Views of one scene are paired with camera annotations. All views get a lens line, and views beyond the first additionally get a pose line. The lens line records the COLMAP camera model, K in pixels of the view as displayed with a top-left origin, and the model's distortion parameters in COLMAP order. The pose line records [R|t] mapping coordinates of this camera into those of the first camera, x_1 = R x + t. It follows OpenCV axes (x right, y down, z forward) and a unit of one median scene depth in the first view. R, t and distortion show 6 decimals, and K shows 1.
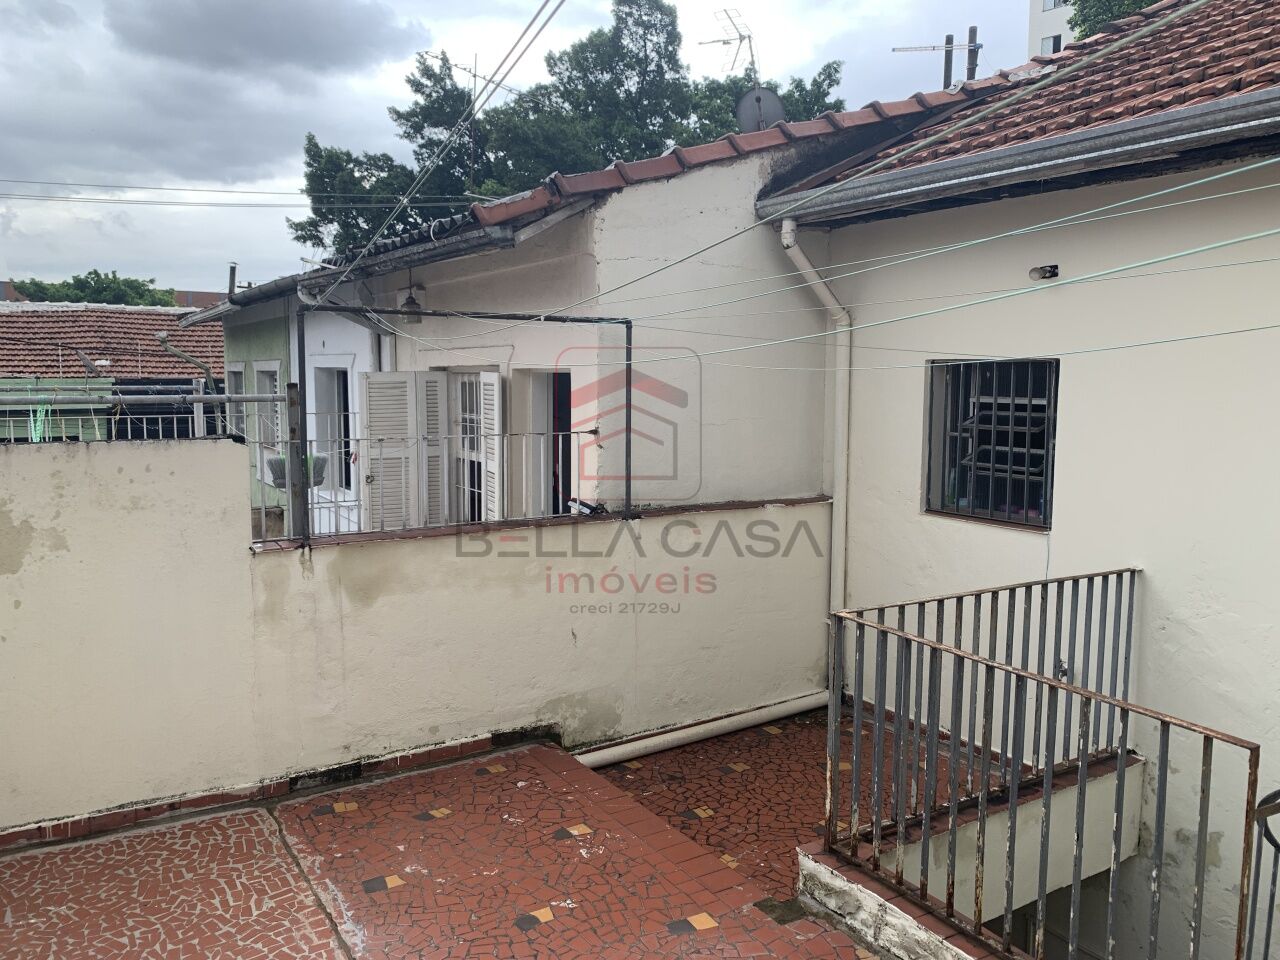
lens RADIAL K [[980.8, 0, 668.5], [0, 980.8, 453.4], [0, 0, 1]] dist [0.029407, -0.029935]
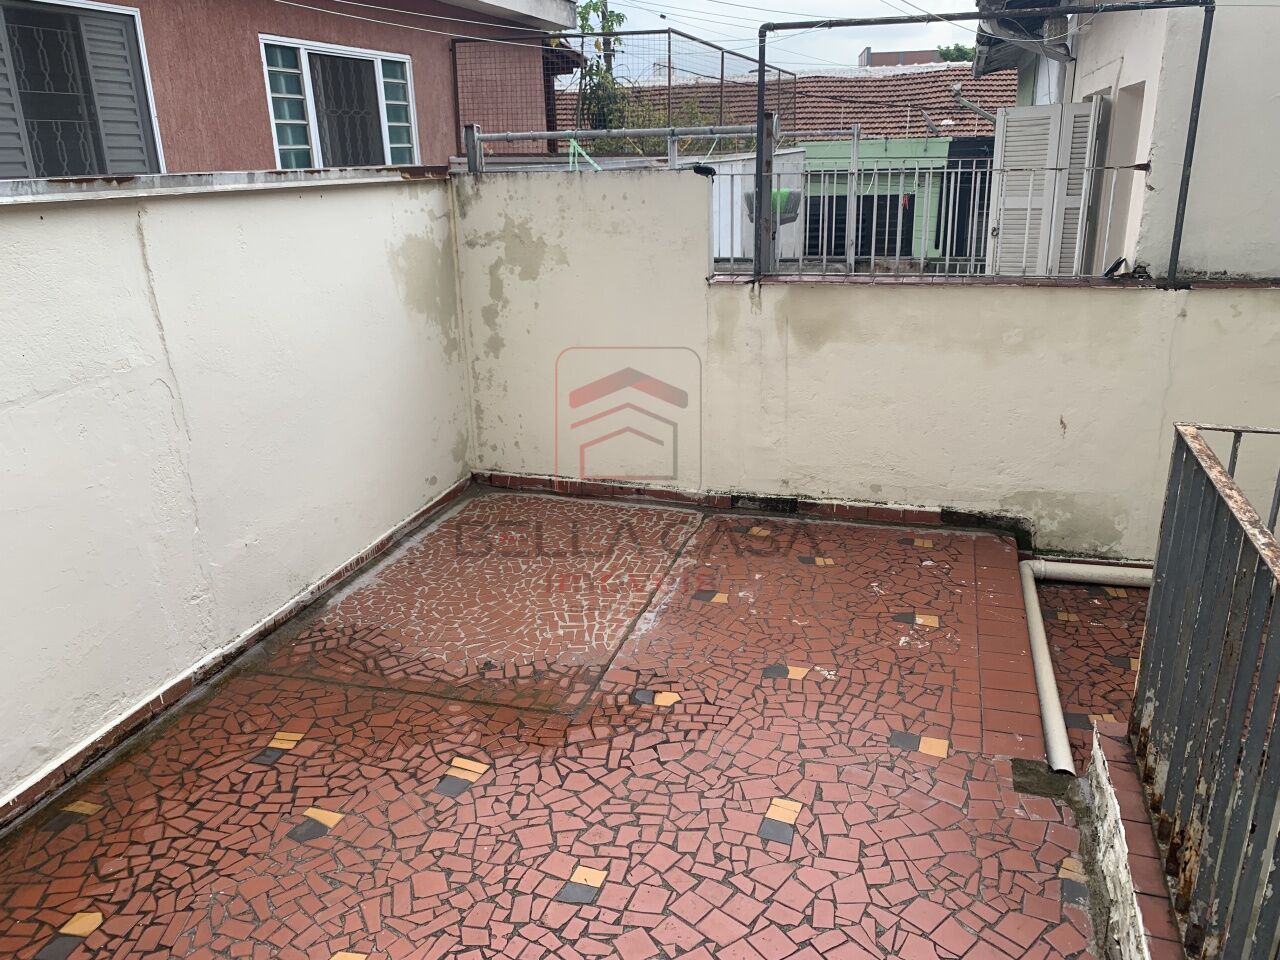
lens RADIAL K [[980.8, 0, 640.2], [0, 980.8, 482.5], [0, 0, 1]] dist [0.029407, -0.029935]
pose [[0.653284, 0.224893, -0.722941, 0.327672], [-0.032461, 0.962307, 0.270022, 0.022967], [0.756417, -0.152934, 0.635960, 0.223449]]
